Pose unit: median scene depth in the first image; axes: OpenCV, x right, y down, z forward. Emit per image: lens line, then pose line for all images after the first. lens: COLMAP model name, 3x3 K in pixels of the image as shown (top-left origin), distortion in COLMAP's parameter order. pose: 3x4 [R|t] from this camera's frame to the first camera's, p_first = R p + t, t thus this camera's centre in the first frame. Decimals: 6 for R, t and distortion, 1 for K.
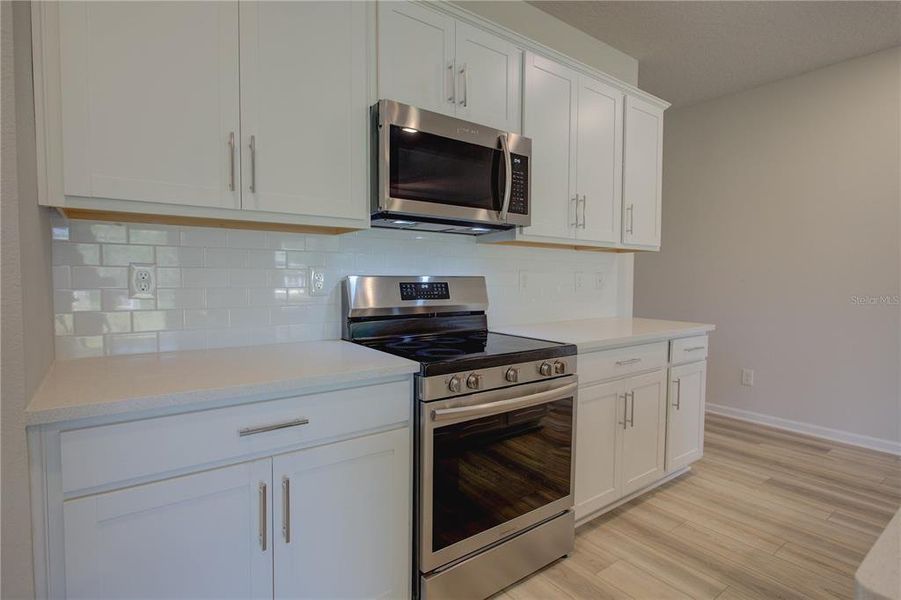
lens RADIAL K [[452.0, 0, 450.5], [0, 452.0, 300.0], [0, 0, 1]] dist [-0.001804, -0.000335]
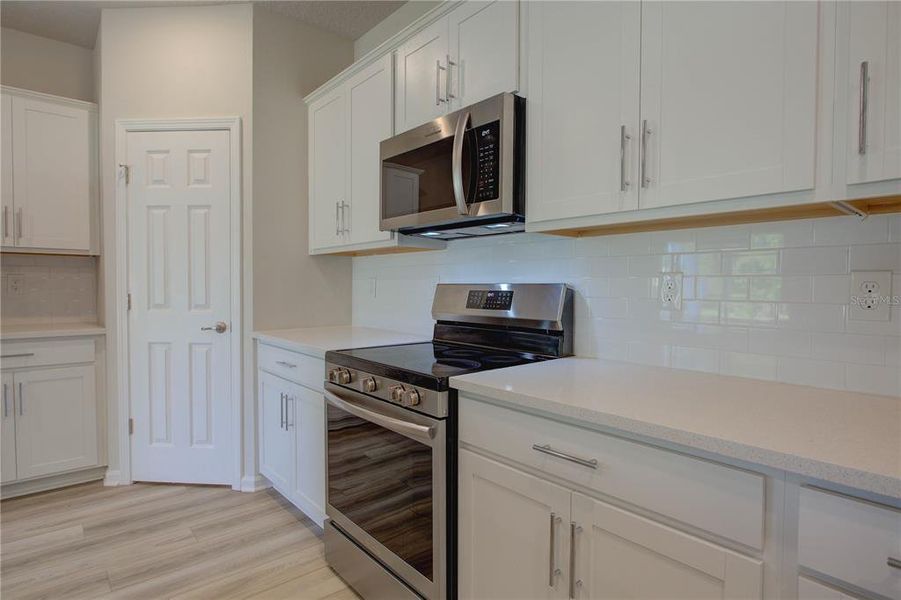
lens RADIAL K [[493.1, 0, 423.5], [0, 493.1, 297.9], [0, 0, 1]] dist [0.001754, 0.000024]
pose [[0.052811, 0.024053, -0.998315, 0.946714], [-0.048837, 0.998576, 0.021476, -0.039664], [0.997410, 0.047621, 0.053910, 0.831481]]
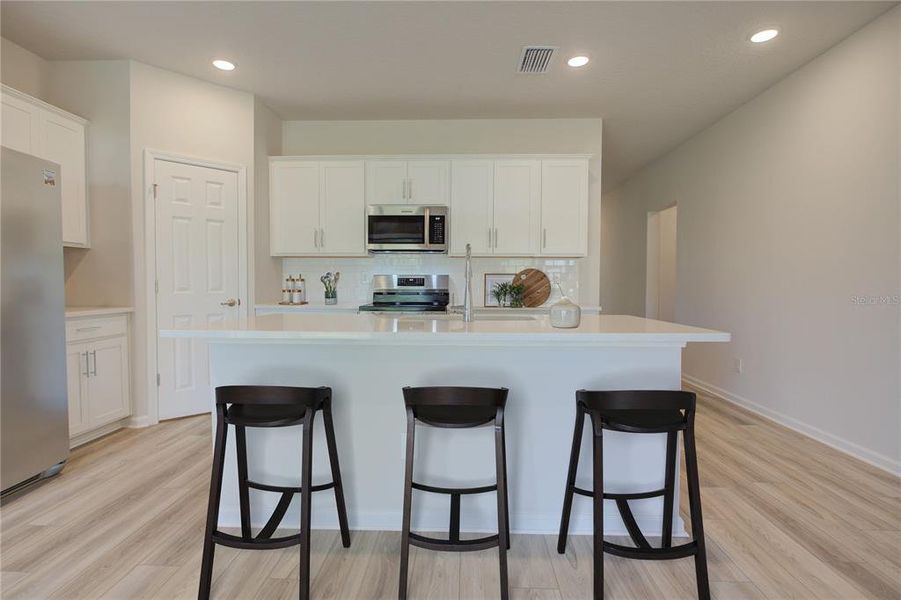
lens RADIAL K [[452.0, 0, 450.5], [0, 452.0, 300.0], [0, 0, 1]] dist [-0.001804, -0.000335]
pose [[0.777844, 0.024146, -0.627994, 1.441851], [-0.029159, 0.999572, 0.002316, 0.056028], [0.627781, 0.016510, 0.778215, -0.543128]]
